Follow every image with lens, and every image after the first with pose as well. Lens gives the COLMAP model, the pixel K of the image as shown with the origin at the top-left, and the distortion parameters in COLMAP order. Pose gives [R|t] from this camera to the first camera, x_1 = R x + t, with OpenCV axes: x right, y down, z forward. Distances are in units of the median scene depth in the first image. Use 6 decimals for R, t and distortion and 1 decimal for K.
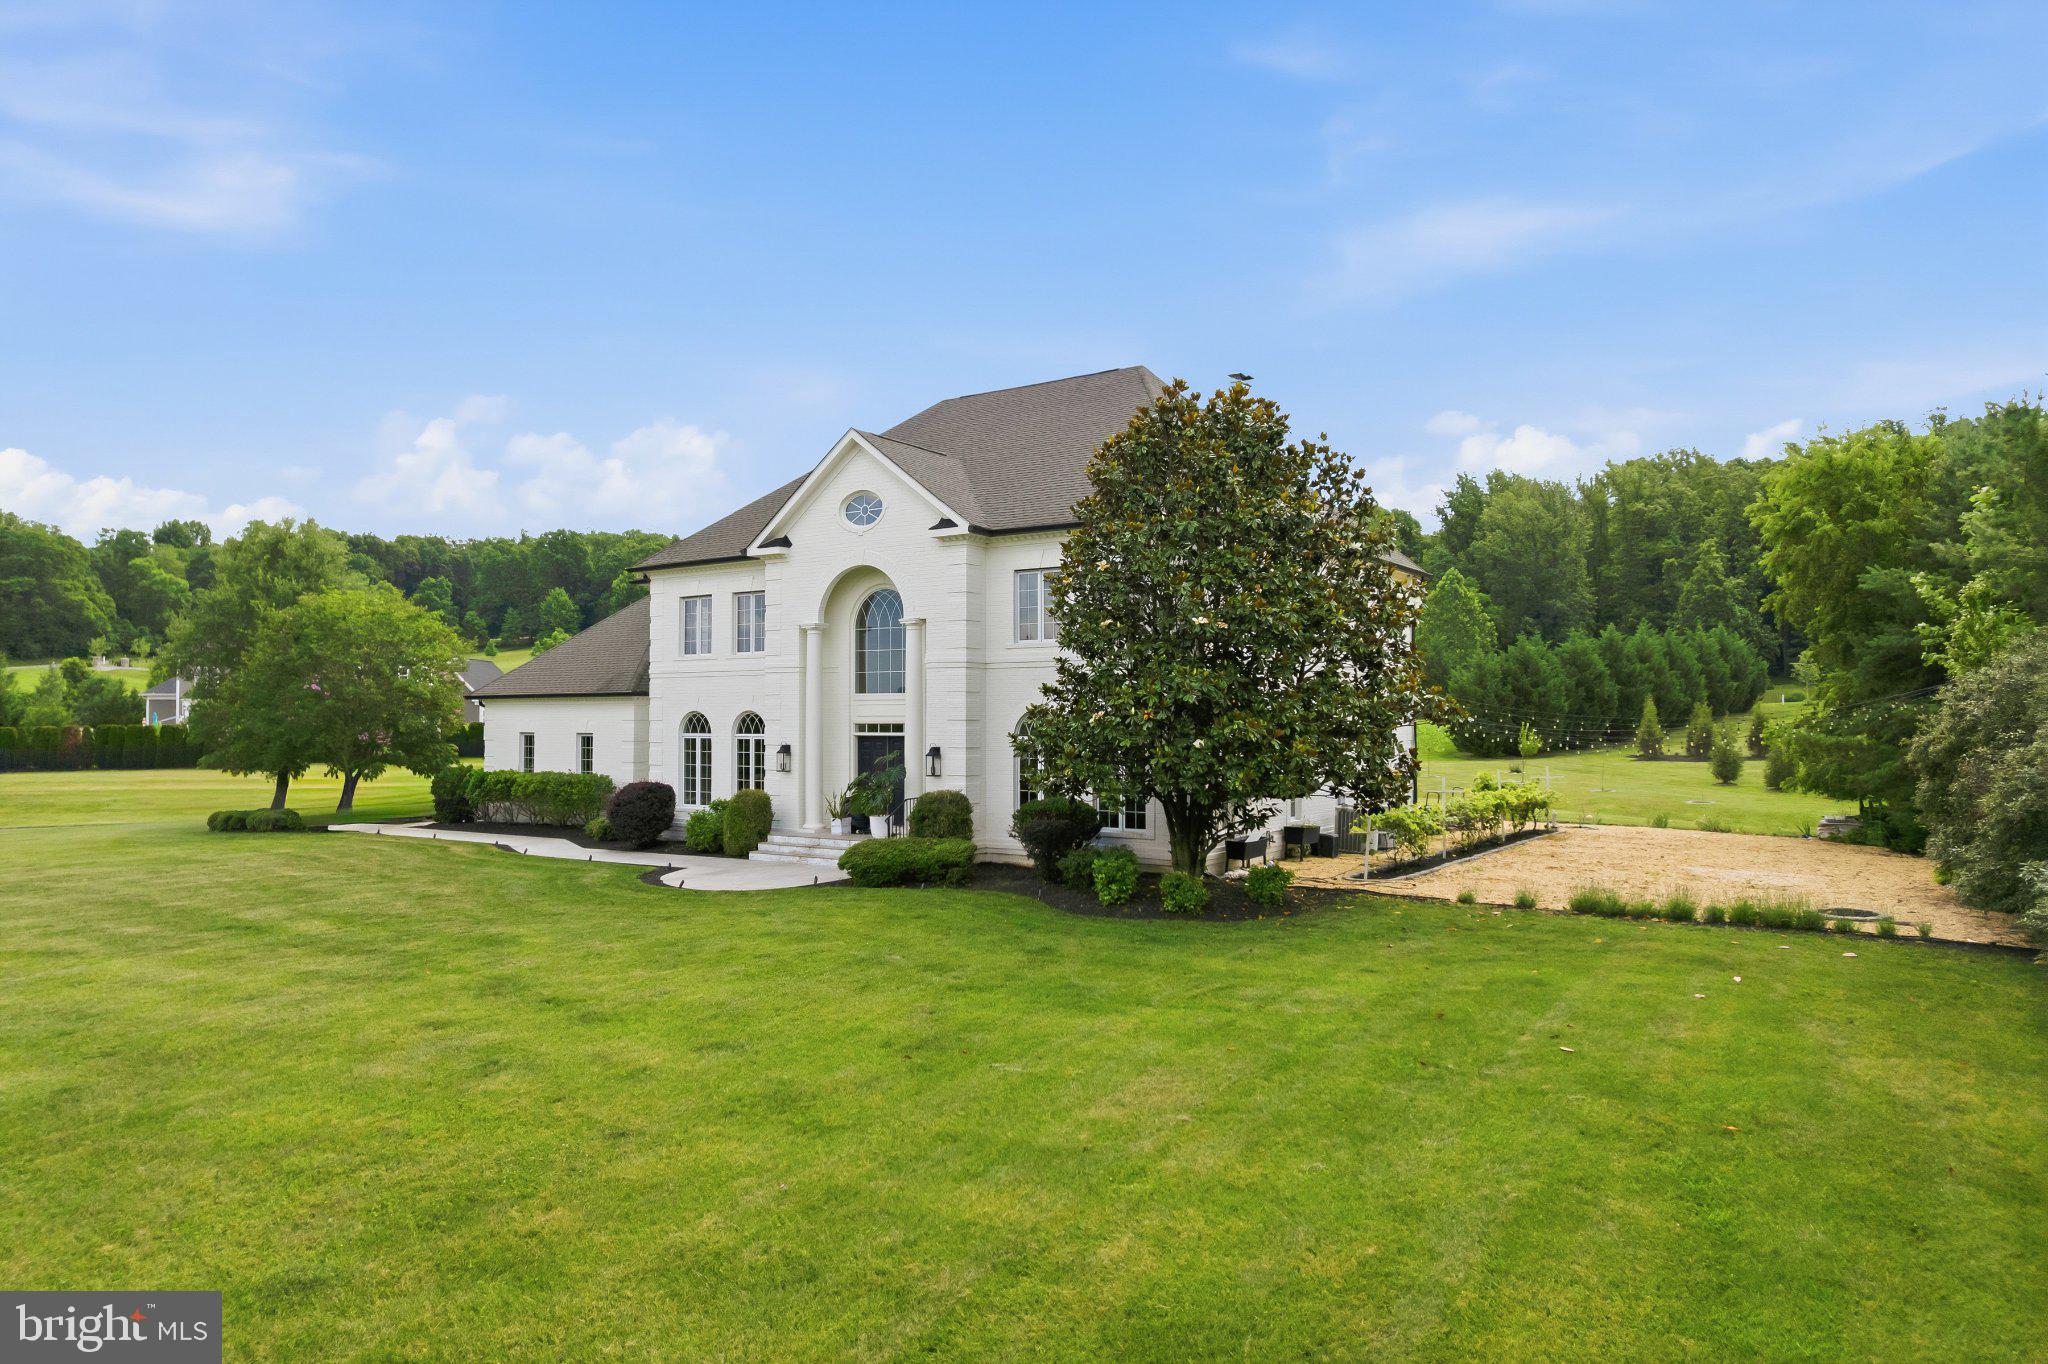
lens RADIAL K [[1315.0, 0, 1027.9], [0, 1315.0, 666.6], [0, 0, 1]] dist [-0.061813, 0.046073]
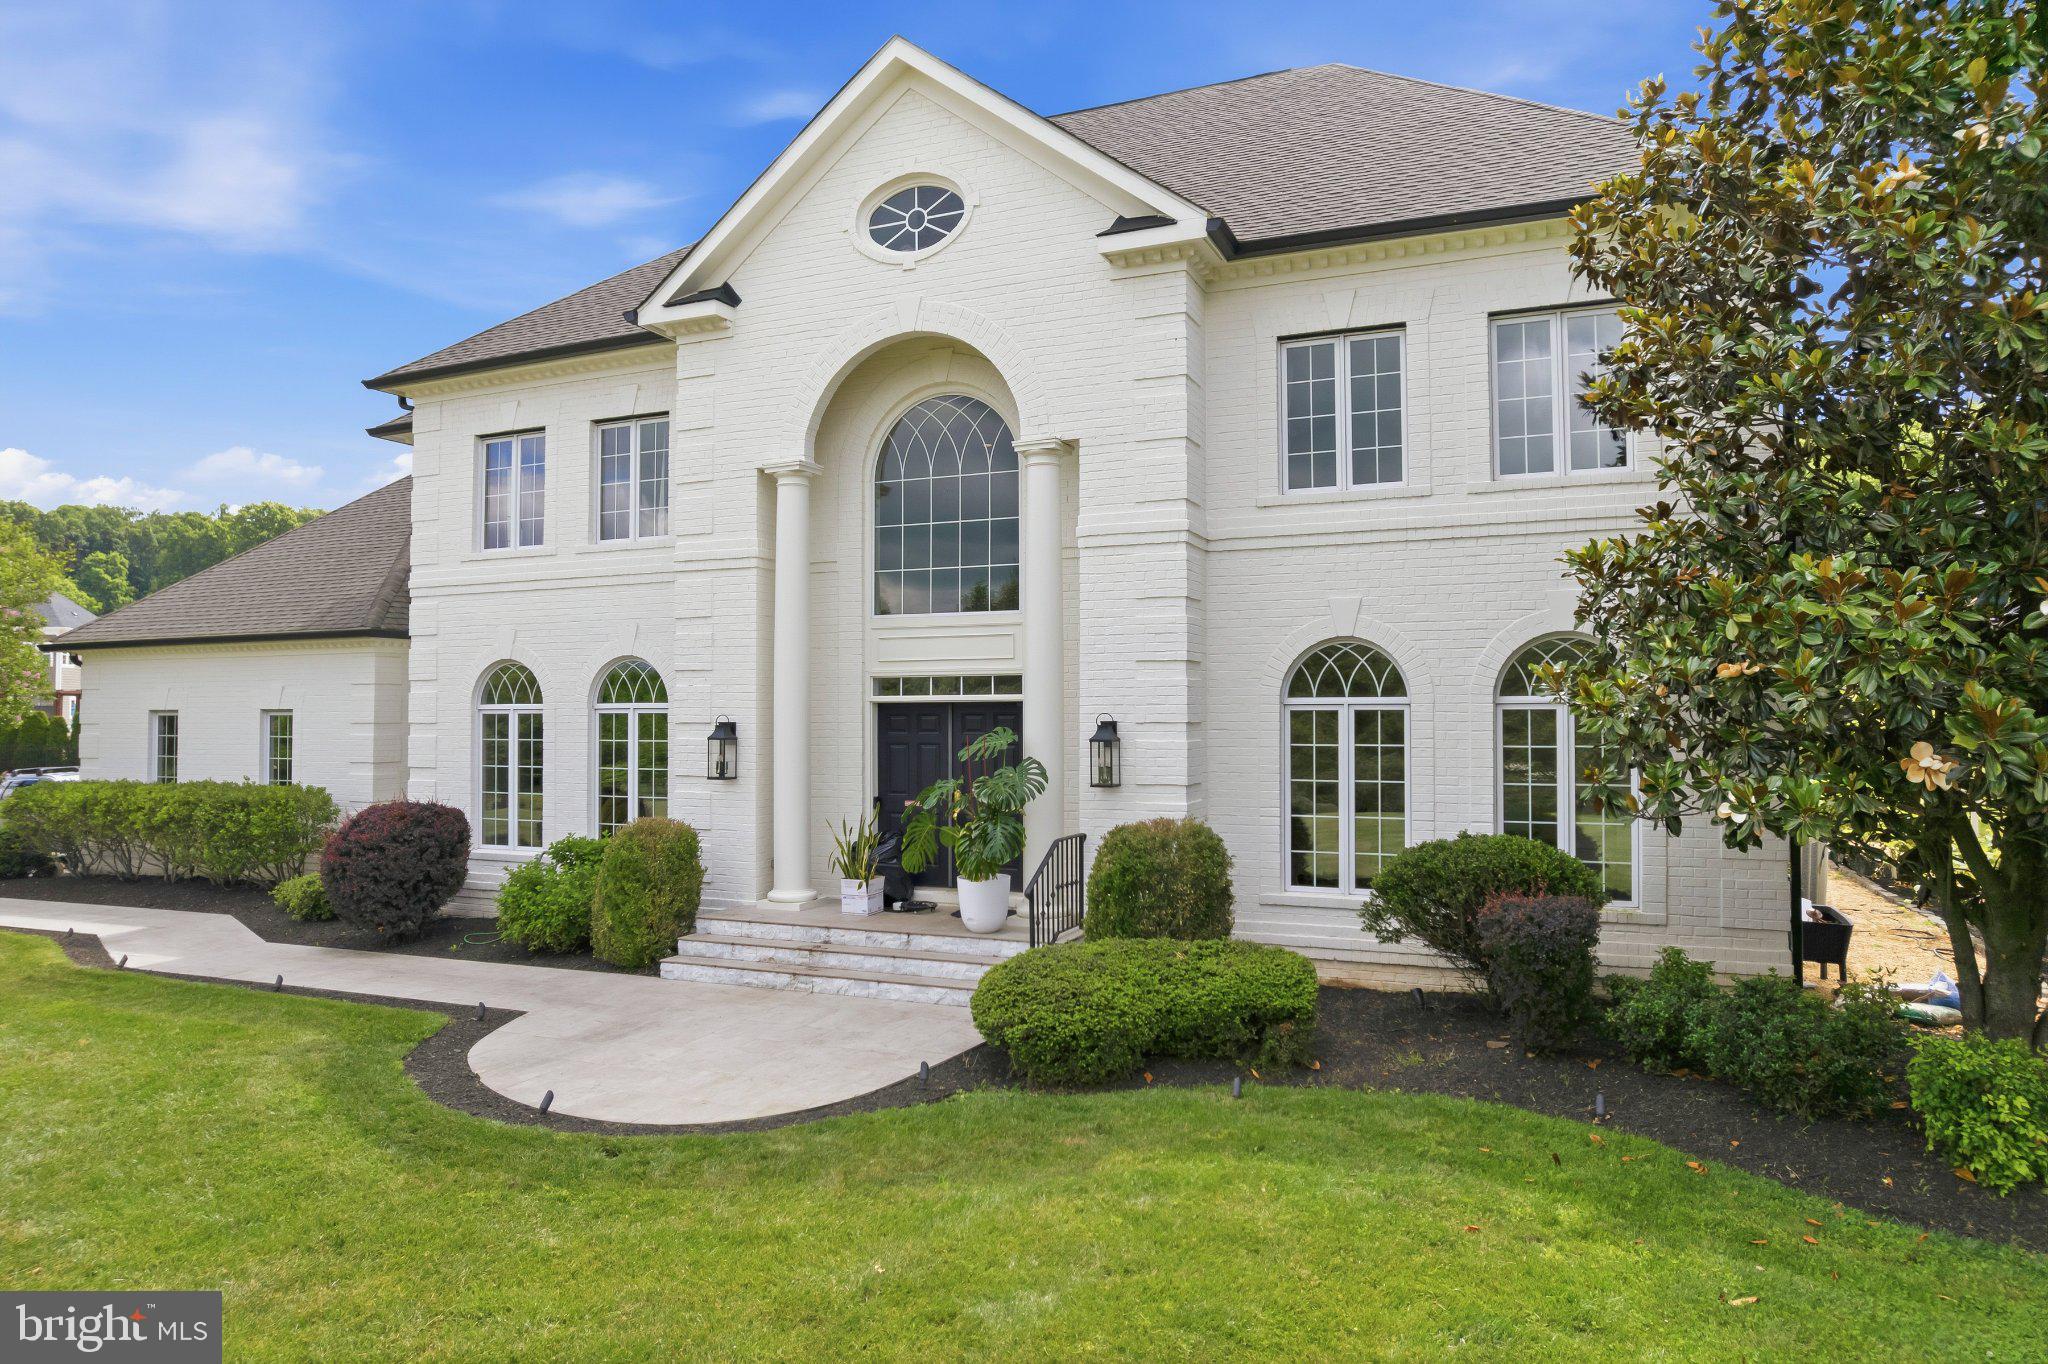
lens RADIAL K [[1315.0, 0, 1023.4], [0, 1315.0, 680.4], [0, 0, 1]] dist [-0.061813, 0.046073]
pose [[0.982945, 0.005435, 0.183818, -0.157384], [-0.007108, 0.999939, 0.008448, 0.037683], [-0.183761, -0.009610, 0.982924, 0.490360]]
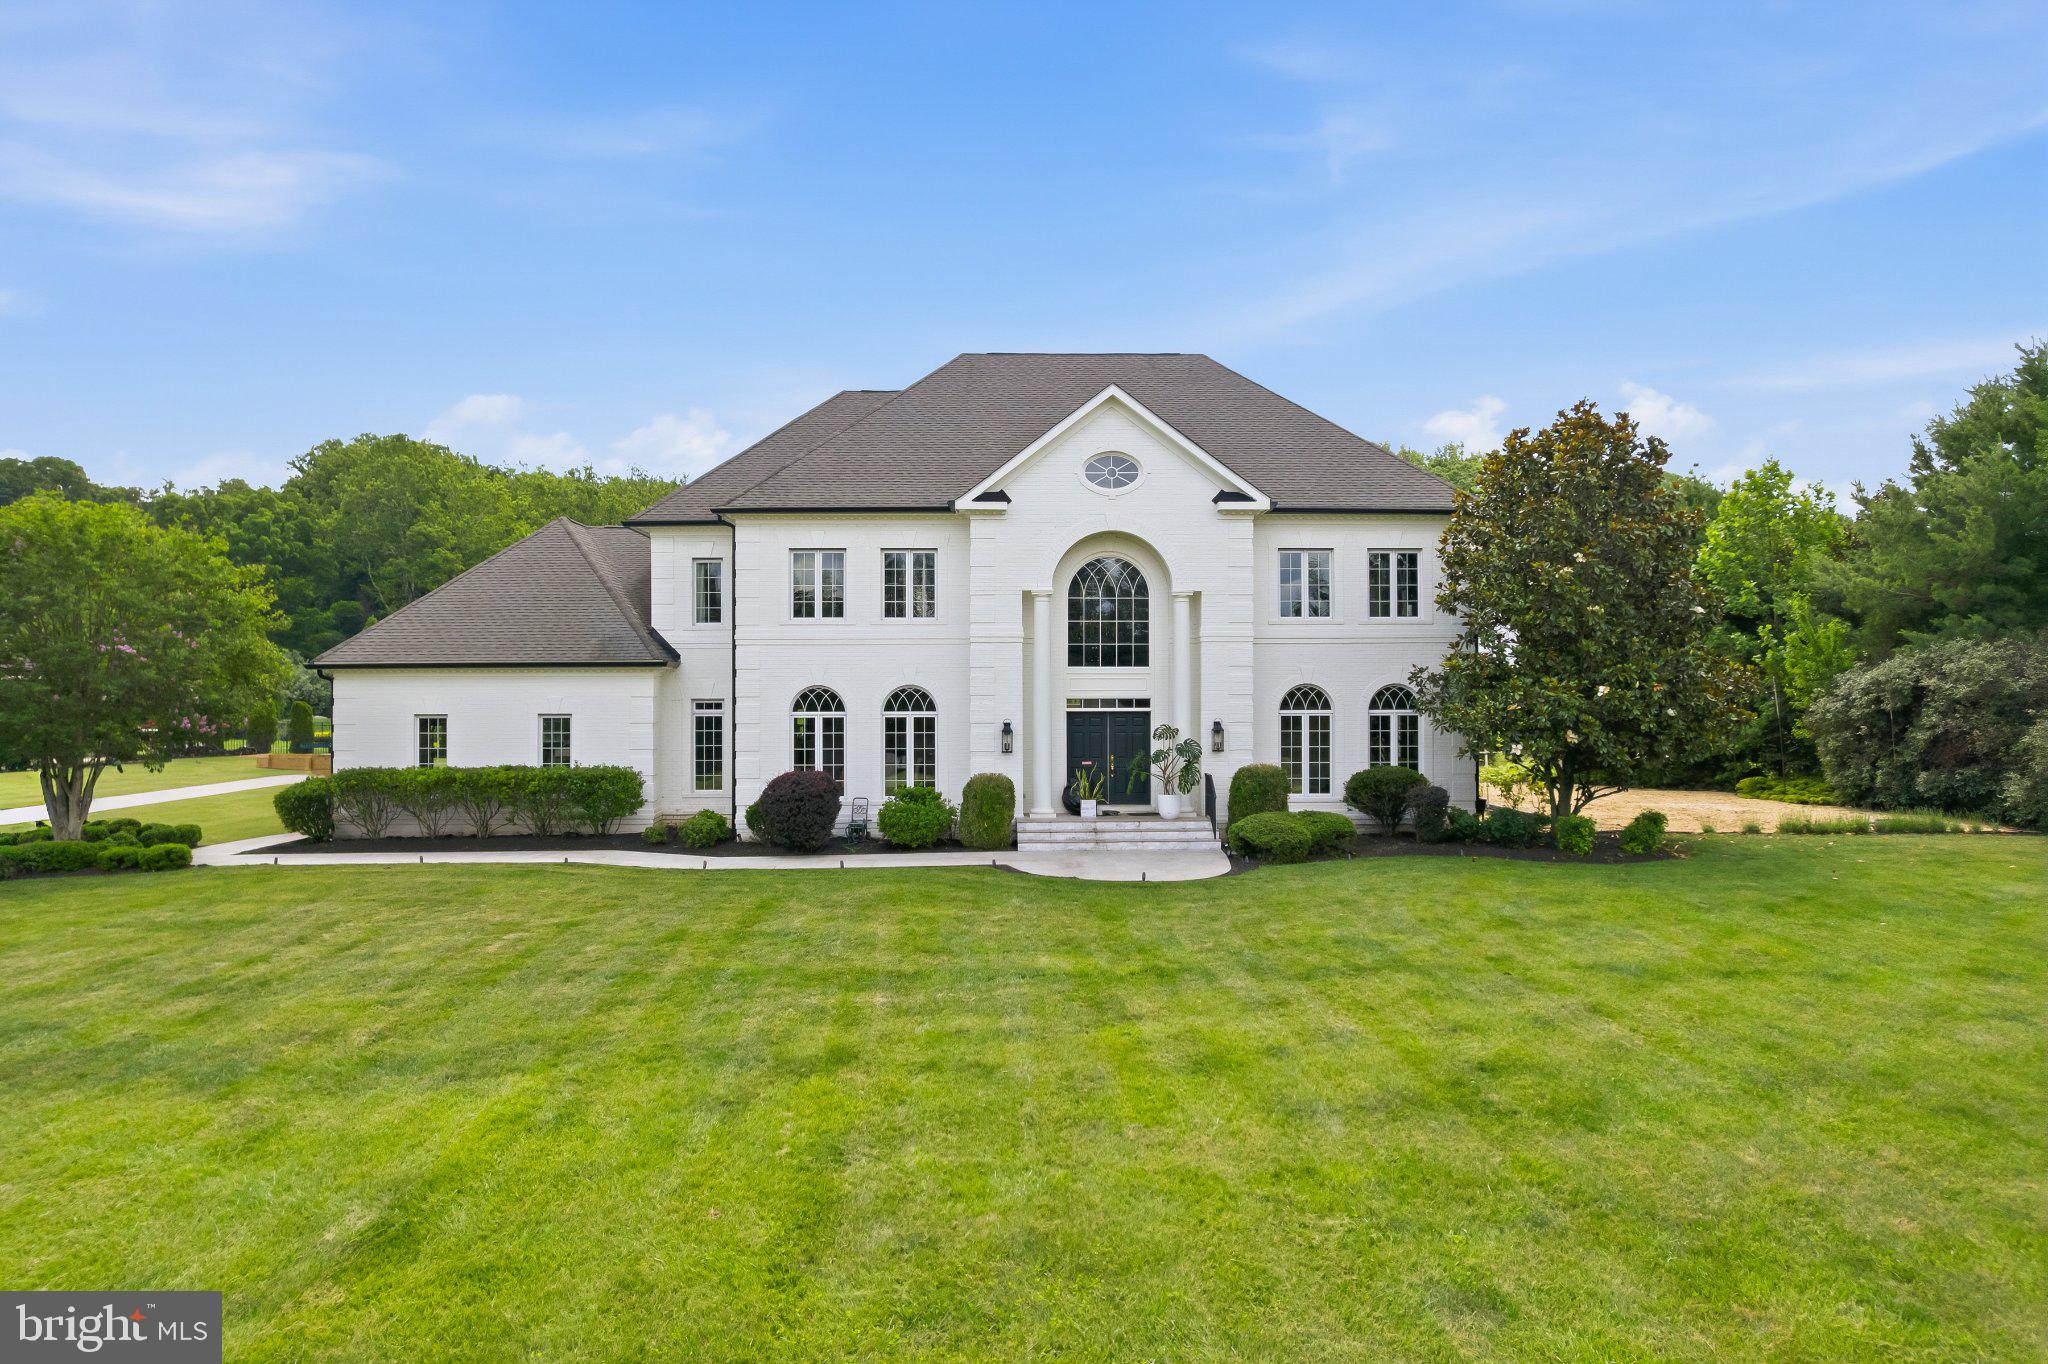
lens RADIAL K [[1315.0, 0, 1022.2], [0, 1315.0, 686.1], [0, 0, 1]] dist [-0.061813, 0.046073]
pose [[0.808483, 0.002267, 0.588515, -0.670644], [-0.021172, 0.999457, 0.025236, 0.010608], [-0.588139, -0.032863, 0.808092, 0.249599]]
